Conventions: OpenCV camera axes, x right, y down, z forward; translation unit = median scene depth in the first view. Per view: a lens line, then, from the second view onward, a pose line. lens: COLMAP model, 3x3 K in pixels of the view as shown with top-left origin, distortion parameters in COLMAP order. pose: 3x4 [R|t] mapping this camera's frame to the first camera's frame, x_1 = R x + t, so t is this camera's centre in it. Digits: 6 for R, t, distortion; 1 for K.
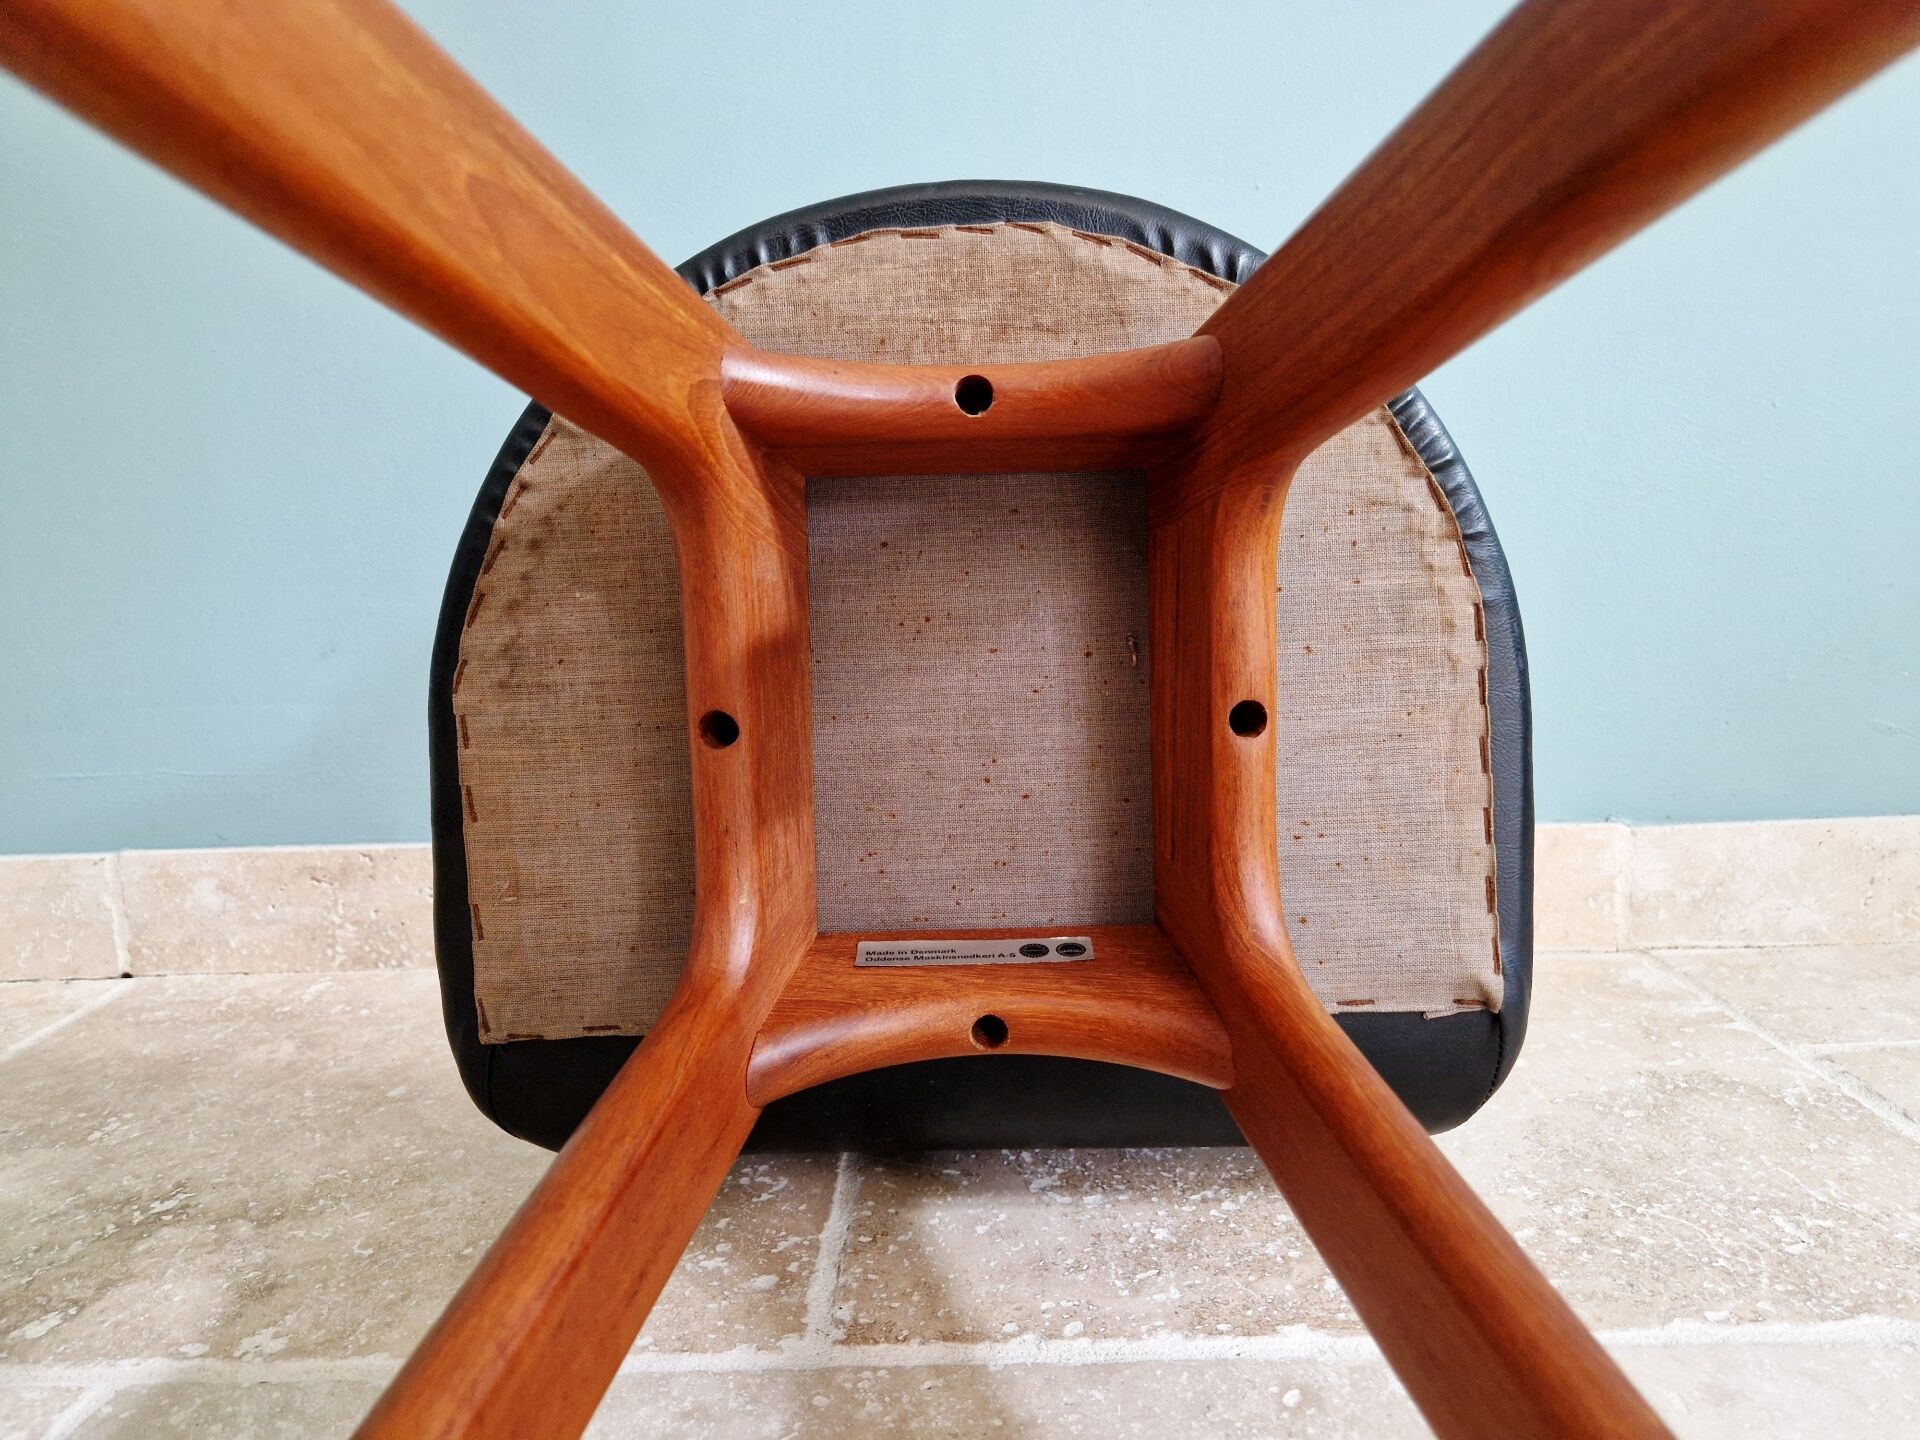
lens RADIAL K [[1297.7, 0, 962.3], [0, 1297.7, 761.2], [0, 0, 1]] dist [0.046862, -0.049165]
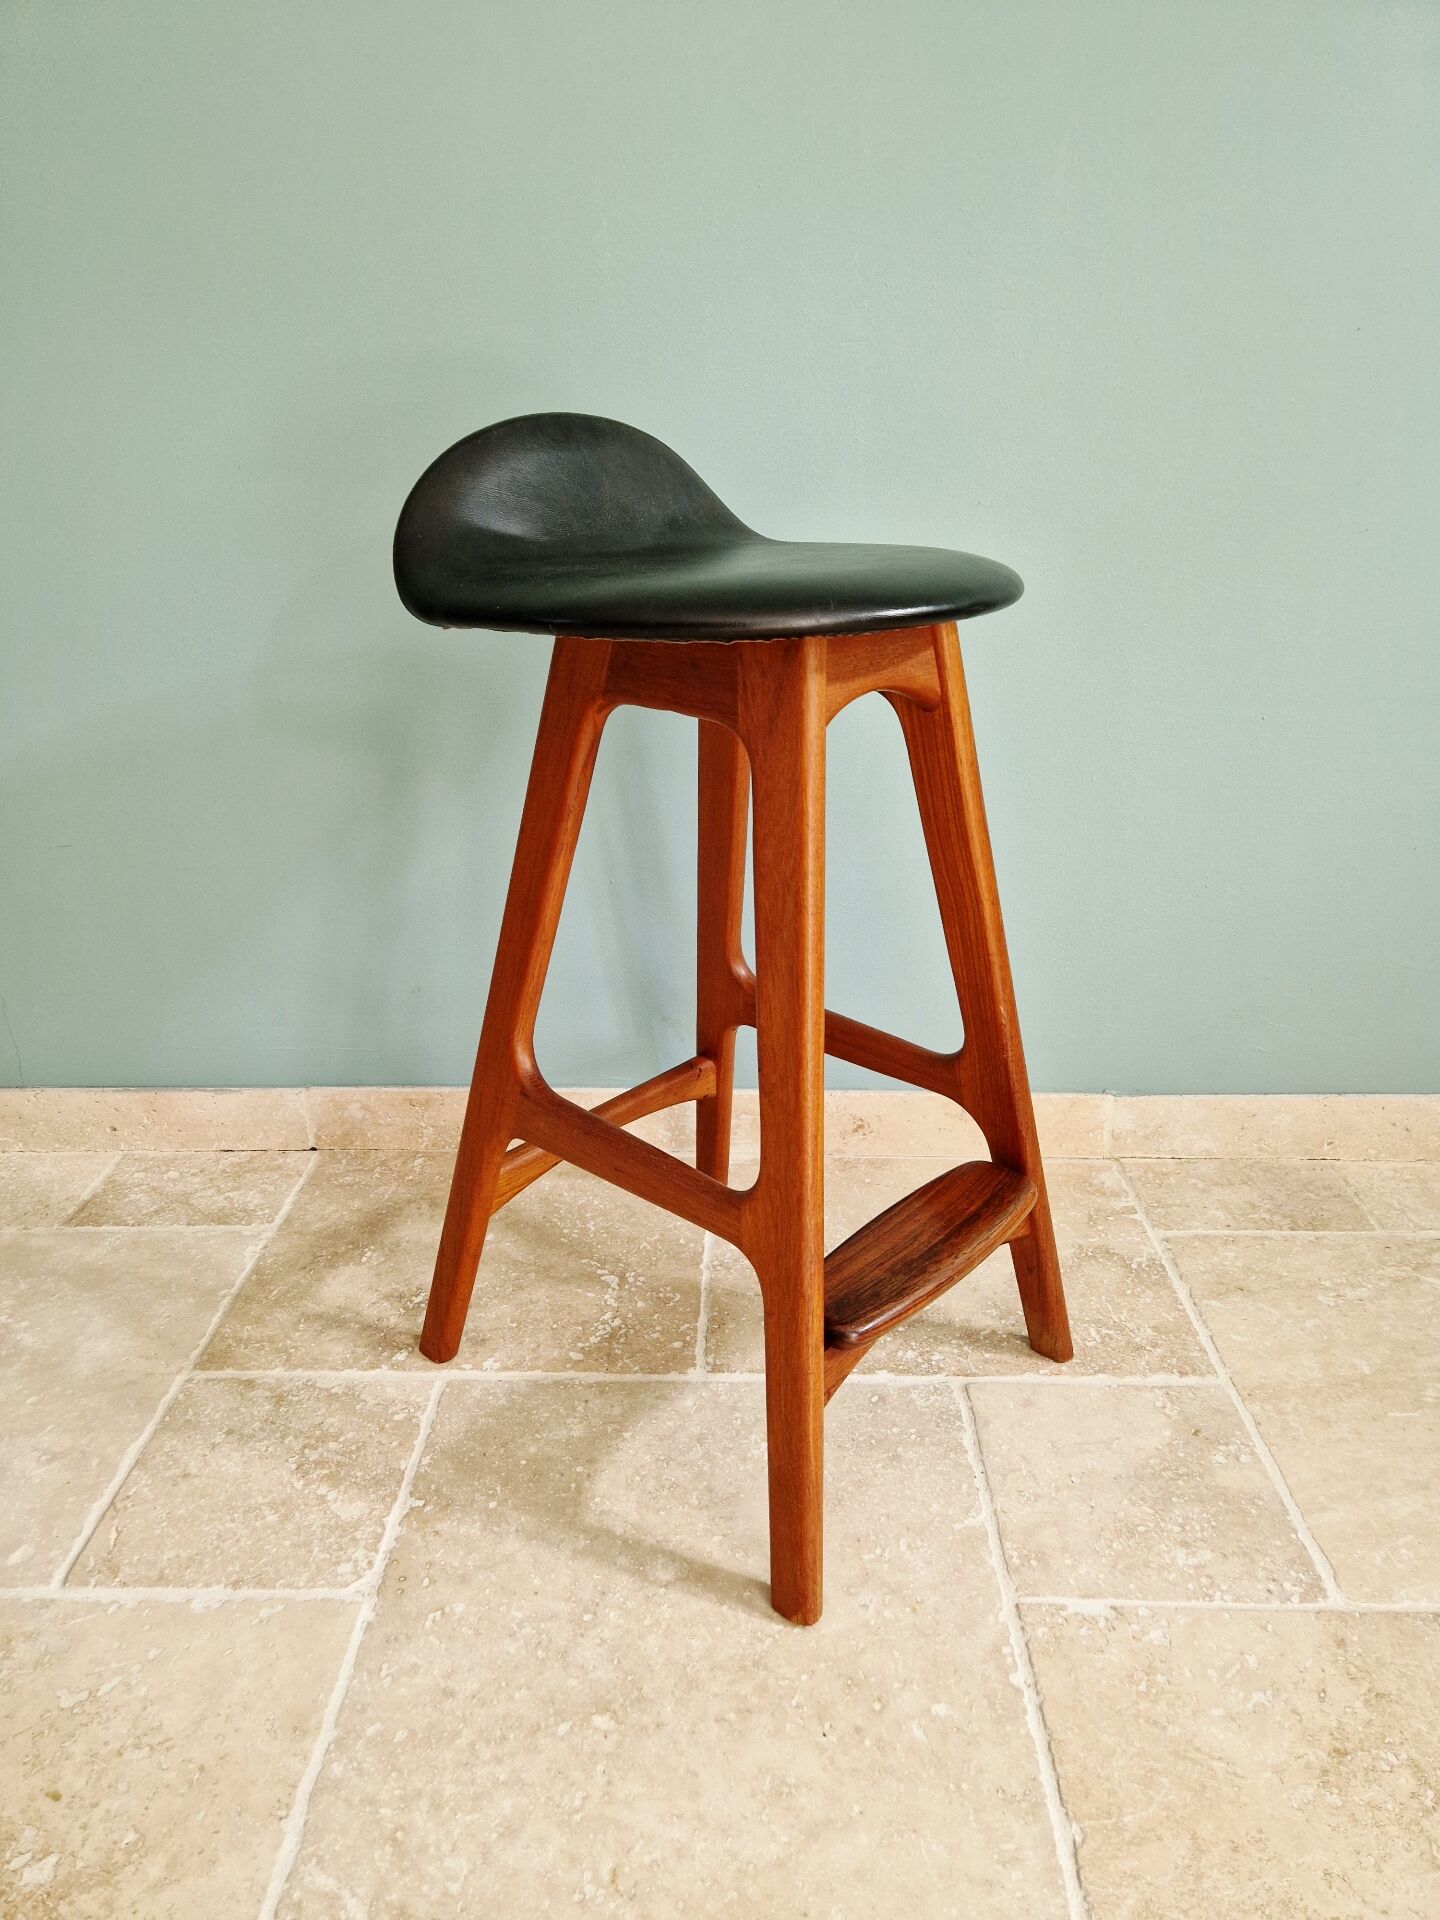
lens RADIAL K [[1297.7, 0, 702.5], [0, 1297.7, 979.7], [0, 0, 1]] dist [0.046862, -0.049165]
pose [[0.999501, 0.021602, -0.023059, -0.052639], [-0.015908, 0.974581, 0.223471, -0.751089], [0.027300, -0.222993, 0.974438, -1.140866]]
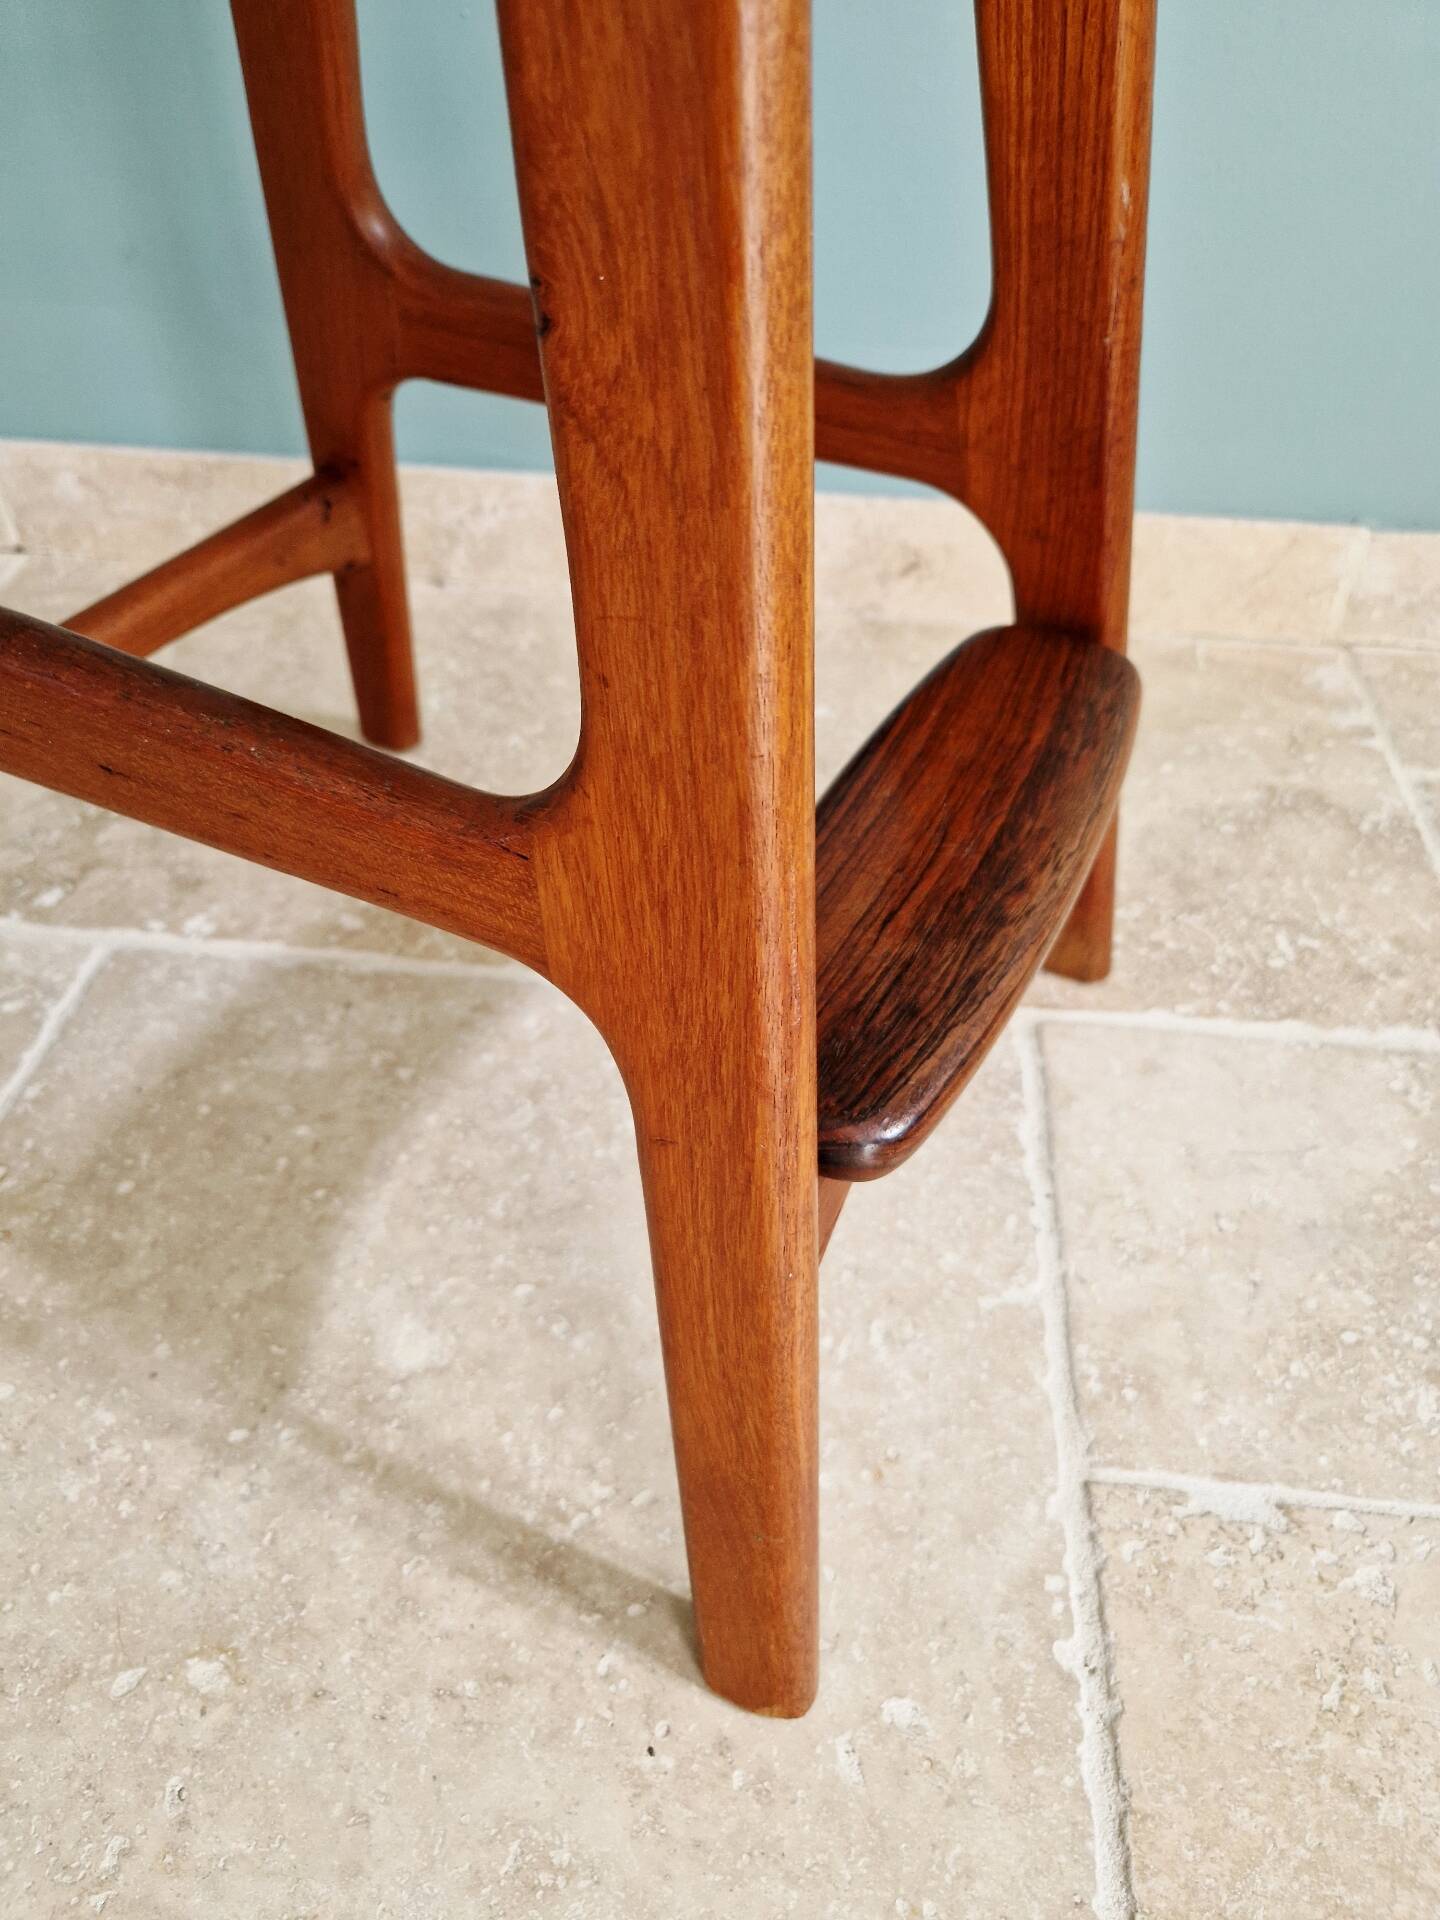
lens RADIAL K [[1297.7, 0, 708.2], [0, 1297.7, 992.8], [0, 0, 1]] dist [0.046862, -0.049165]
pose [[0.993715, 0.099723, -0.050842, 0.105089], [-0.053680, 0.823123, 0.565320, -0.304419], [0.098225, -0.559038, 0.823304, -0.177289]]
